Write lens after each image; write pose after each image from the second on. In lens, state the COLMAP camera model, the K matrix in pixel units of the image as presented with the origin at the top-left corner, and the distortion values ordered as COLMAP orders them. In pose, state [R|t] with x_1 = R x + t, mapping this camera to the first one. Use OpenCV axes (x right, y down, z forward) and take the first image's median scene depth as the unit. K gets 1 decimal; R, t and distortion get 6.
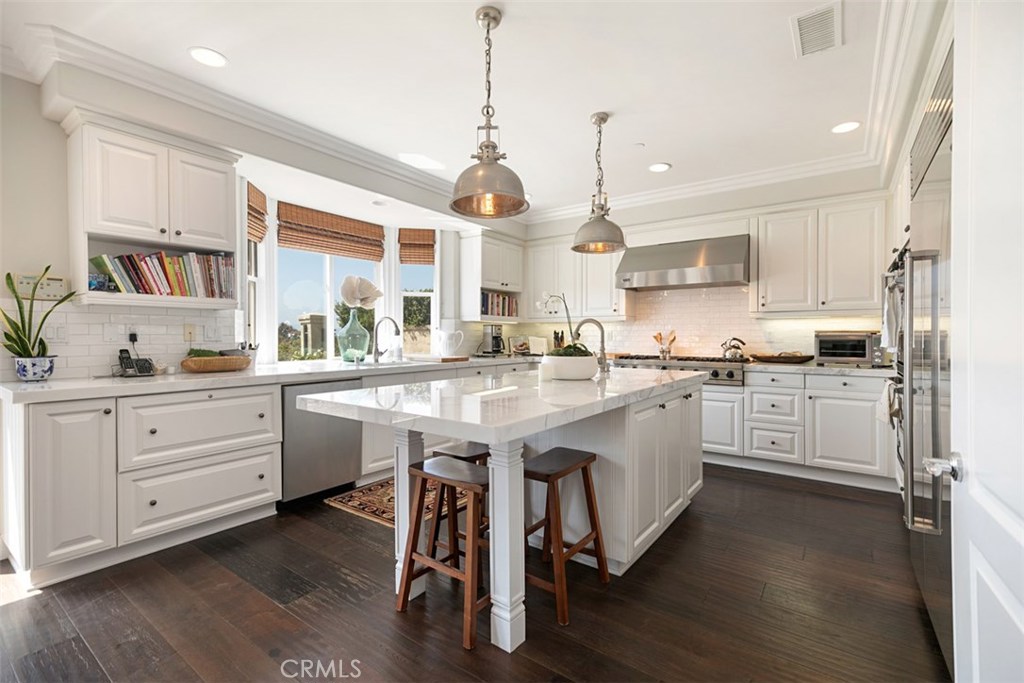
lens RADIAL K [[456.7, 0, 512.0], [0, 456.7, 341.5], [0, 0, 1]] dist [0.000649, 0.000134]
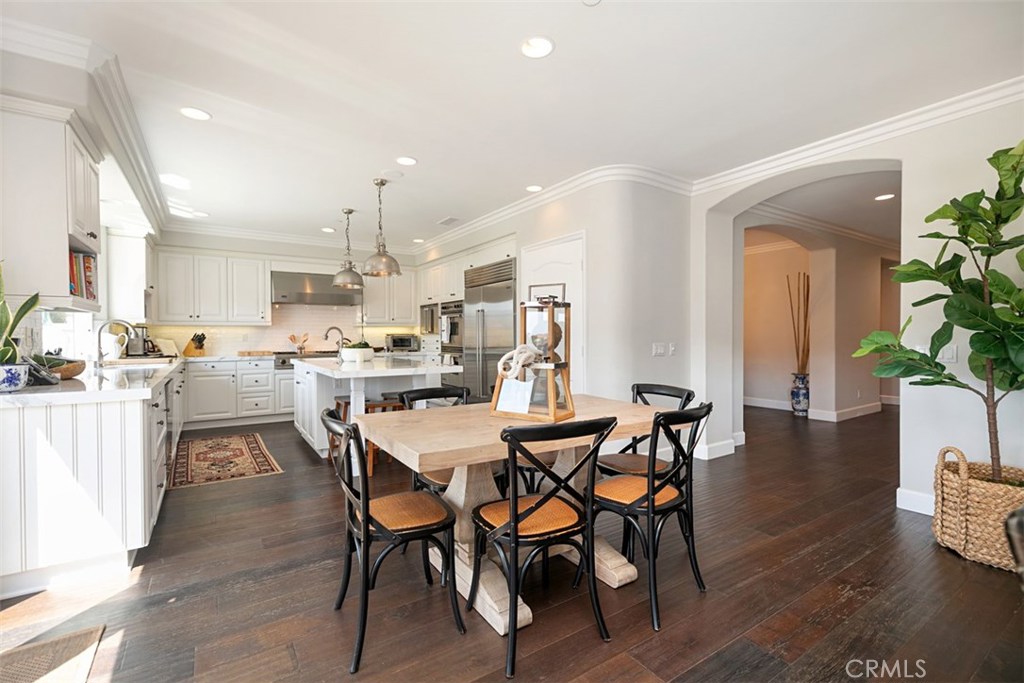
lens RADIAL K [[456.7, 0, 512.0], [0, 456.7, 341.5], [0, 0, 1]] dist [0.000649, 0.000134]
pose [[0.358648, -0.014662, 0.933358, -0.726442], [0.015992, 0.999826, 0.009561, -0.002146], [-0.933336, 0.011498, 0.358821, -0.112034]]
